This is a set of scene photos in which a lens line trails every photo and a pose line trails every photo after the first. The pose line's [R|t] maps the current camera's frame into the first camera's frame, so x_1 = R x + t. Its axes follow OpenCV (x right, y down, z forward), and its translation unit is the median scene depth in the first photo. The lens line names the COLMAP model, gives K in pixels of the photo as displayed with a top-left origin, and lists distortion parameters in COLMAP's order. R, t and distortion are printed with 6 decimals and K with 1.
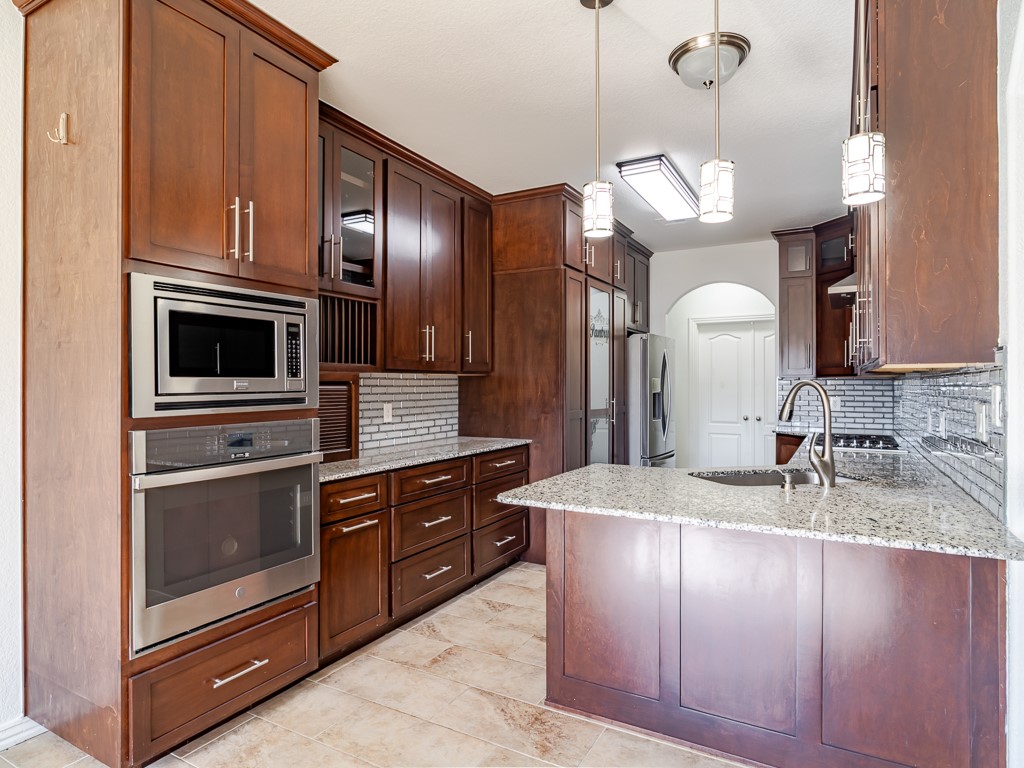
lens RADIAL K [[589.2, 0, 508.5], [0, 589.2, 383.8], [0, 0, 1]] dist [0.000277, -0.000429]
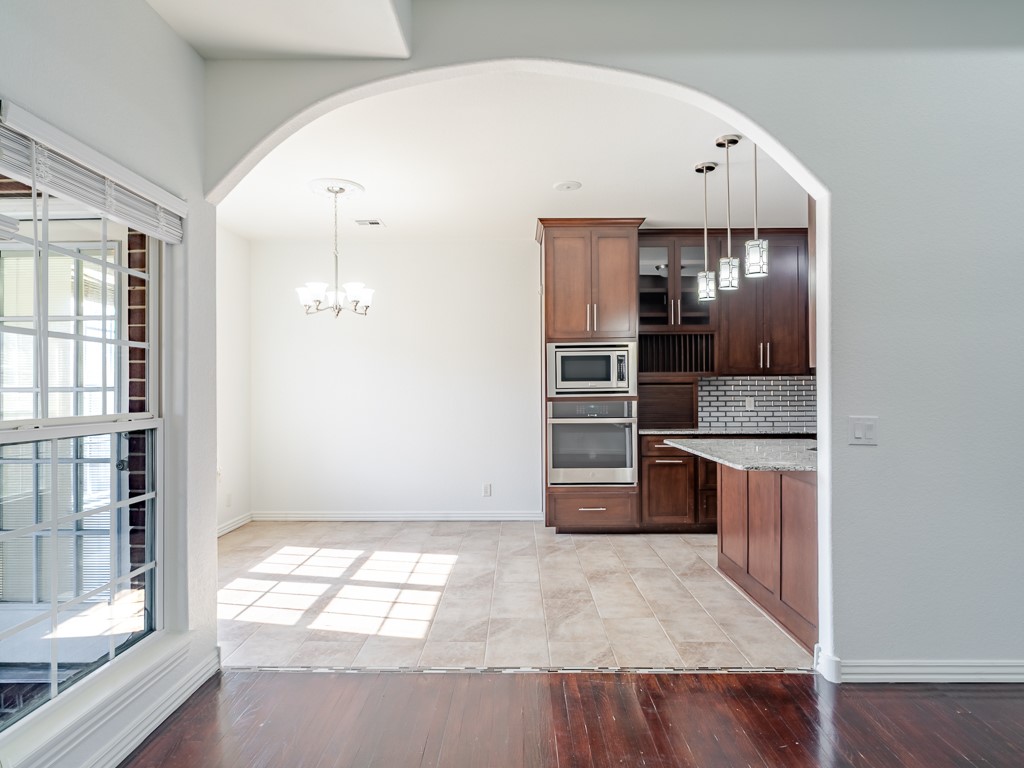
lens RADIAL K [[589.2, 0, 511.1], [0, 589.2, 385.0], [0, 0, 1]] dist [0.000277, -0.000429]
pose [[0.490574, -0.004740, -0.871387, 1.311667], [0.004440, 0.999986, -0.002940, 0.007973], [0.871388, -0.002427, 0.490588, -0.382909]]
